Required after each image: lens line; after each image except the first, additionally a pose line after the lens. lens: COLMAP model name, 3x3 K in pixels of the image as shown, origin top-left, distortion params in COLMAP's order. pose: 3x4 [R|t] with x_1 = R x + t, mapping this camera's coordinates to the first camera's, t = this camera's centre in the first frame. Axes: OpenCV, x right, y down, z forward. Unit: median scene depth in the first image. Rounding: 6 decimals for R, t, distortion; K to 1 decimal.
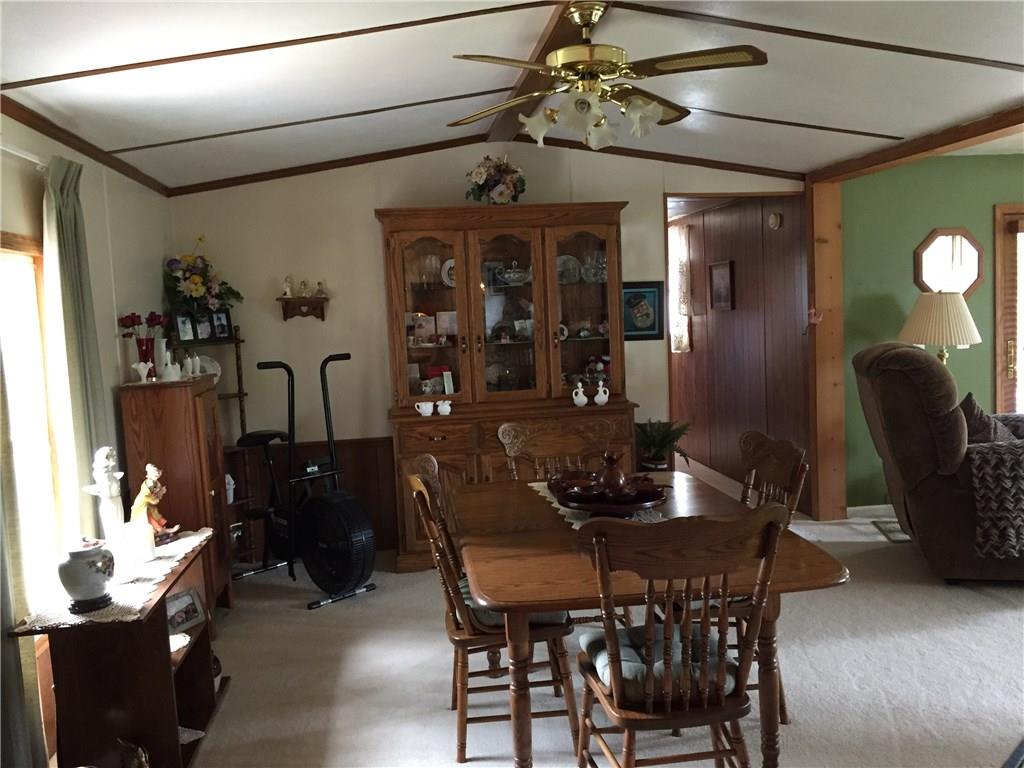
lens RADIAL K [[882.0, 0, 512.1], [0, 882.0, 383.8], [0, 0, 1]] dist [0.080715, -0.124191]
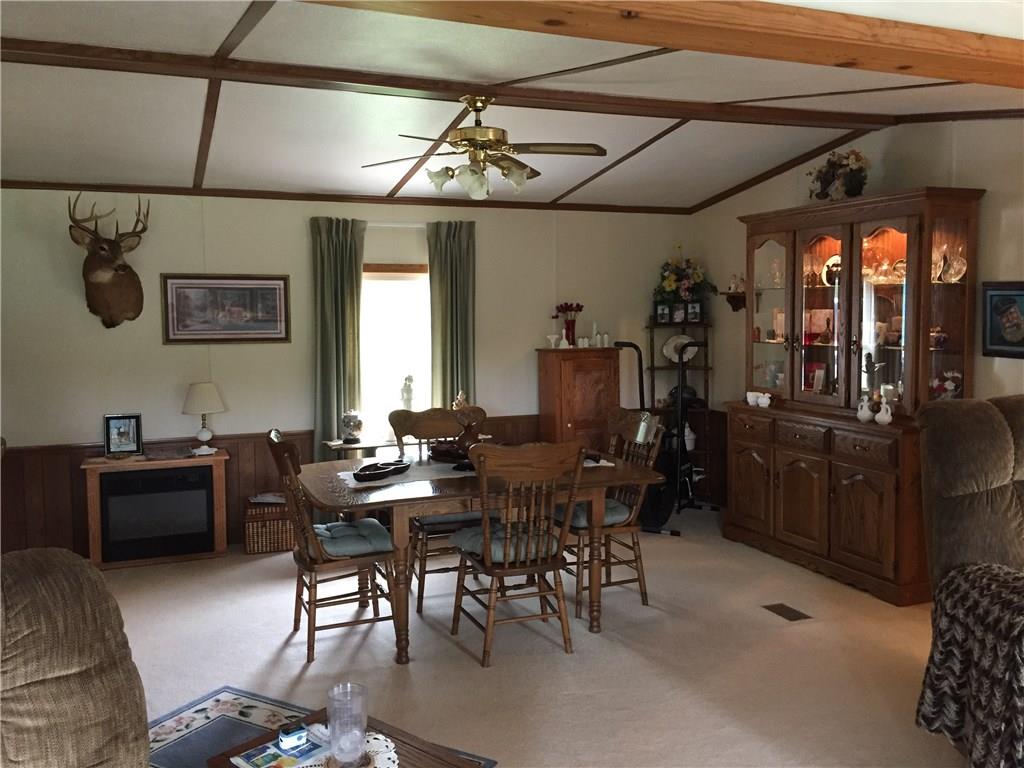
lens RADIAL K [[882.0, 0, 513.7], [0, 882.0, 382.7], [0, 0, 1]] dist [0.080715, -0.124191]
pose [[0.243592, 0.127682, -0.961437, 0.865089], [-0.082387, 0.990438, 0.110660, -0.085961], [0.966372, 0.052254, 0.251782, 0.427753]]
